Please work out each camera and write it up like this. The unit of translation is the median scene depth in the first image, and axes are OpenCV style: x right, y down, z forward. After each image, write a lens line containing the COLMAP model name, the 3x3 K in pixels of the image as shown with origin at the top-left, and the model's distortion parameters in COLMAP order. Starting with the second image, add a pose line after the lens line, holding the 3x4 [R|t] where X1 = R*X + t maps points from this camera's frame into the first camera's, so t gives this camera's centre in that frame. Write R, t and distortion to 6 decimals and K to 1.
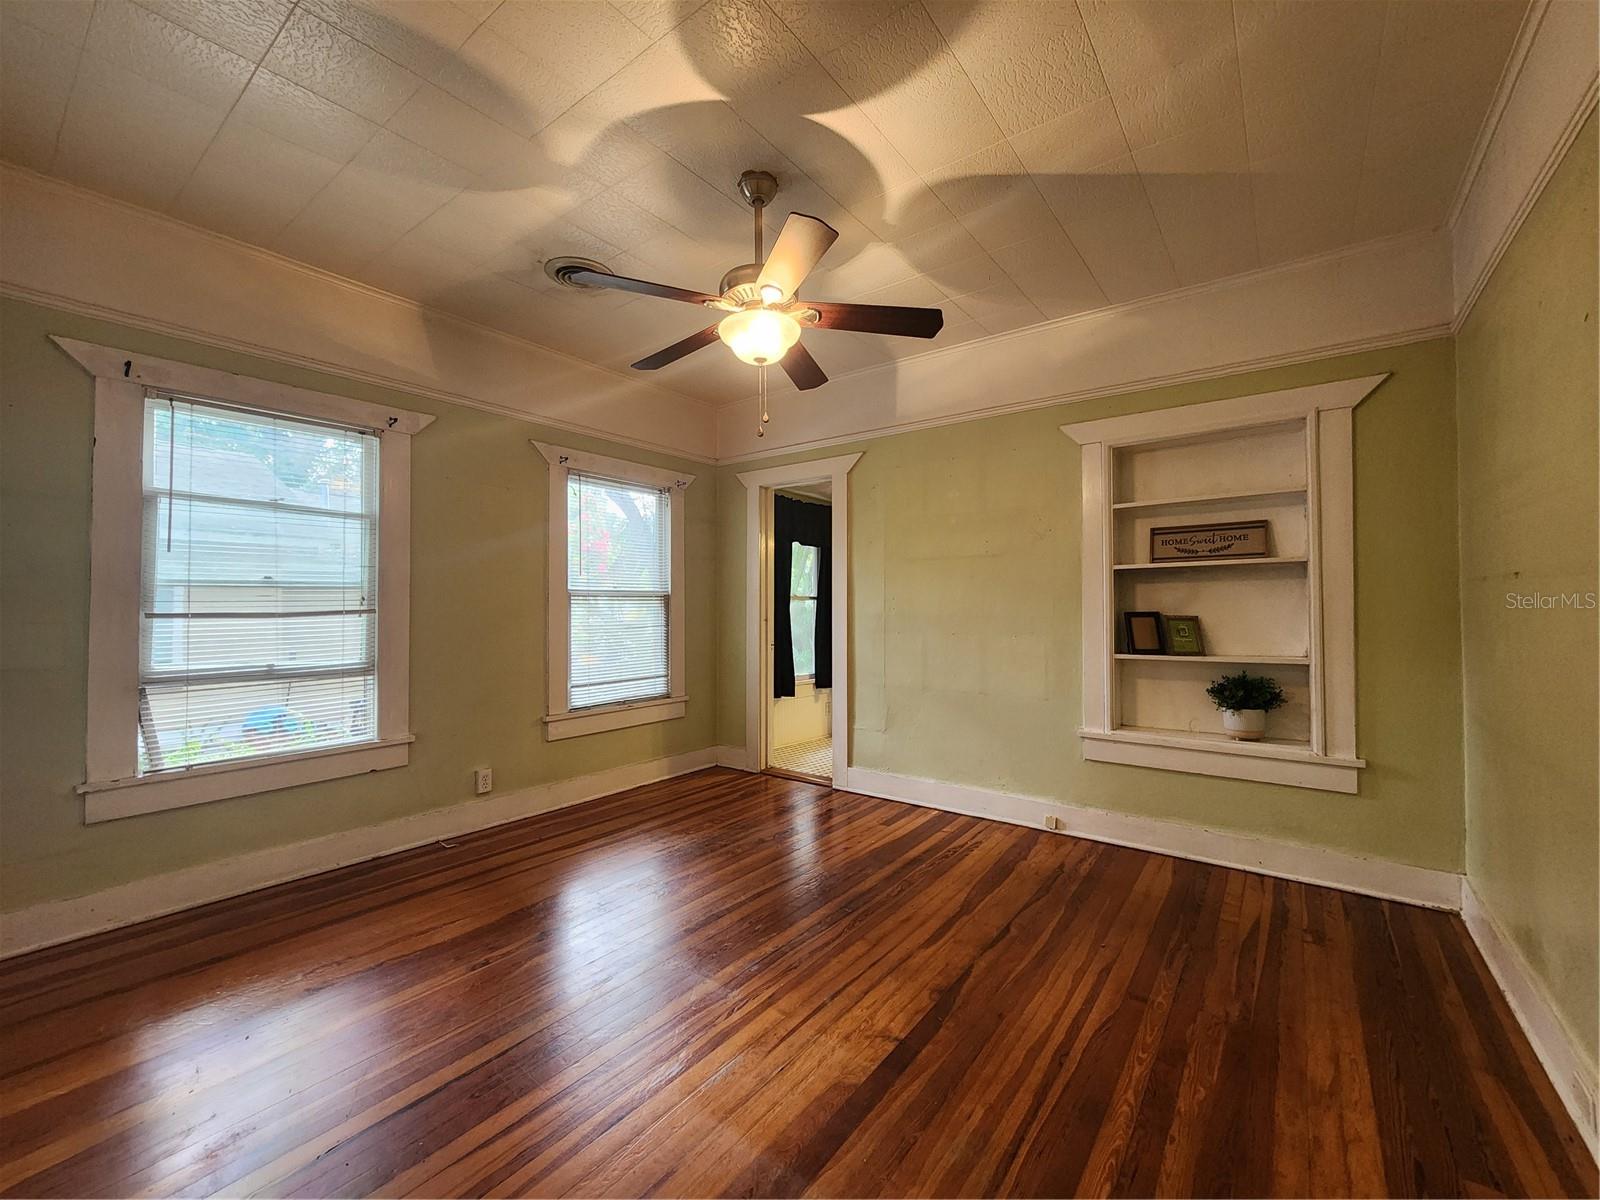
lens RADIAL K [[653.8, 0, 801.8], [0, 653.8, 599.8], [0, 0, 1]] dist [-0.003420, -0.000342]
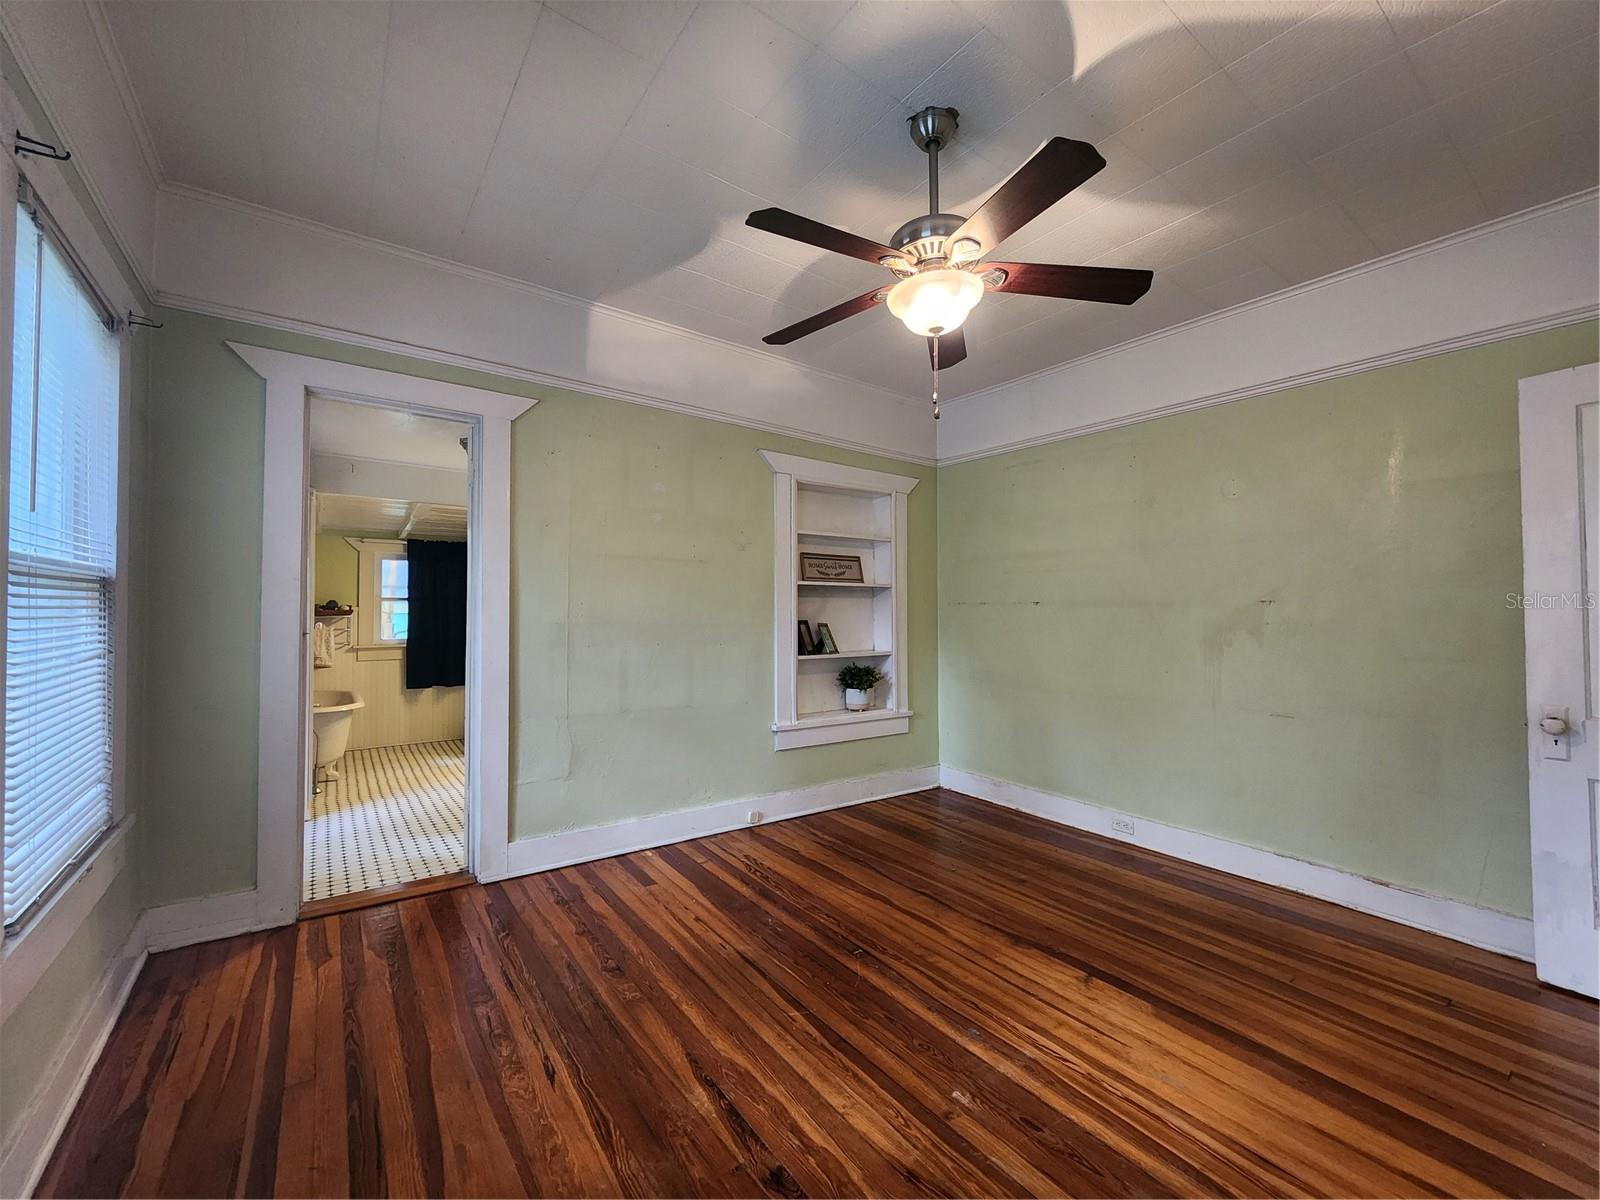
lens RADIAL K [[653.8, 0, 801.4], [0, 653.8, 605.2], [0, 0, 1]] dist [-0.003420, -0.000342]
pose [[0.290632, 0.019749, 0.956631, -0.663047], [-0.021415, 0.999671, -0.014131, 0.007744], [-0.956595, -0.016379, 0.290959, 0.656611]]
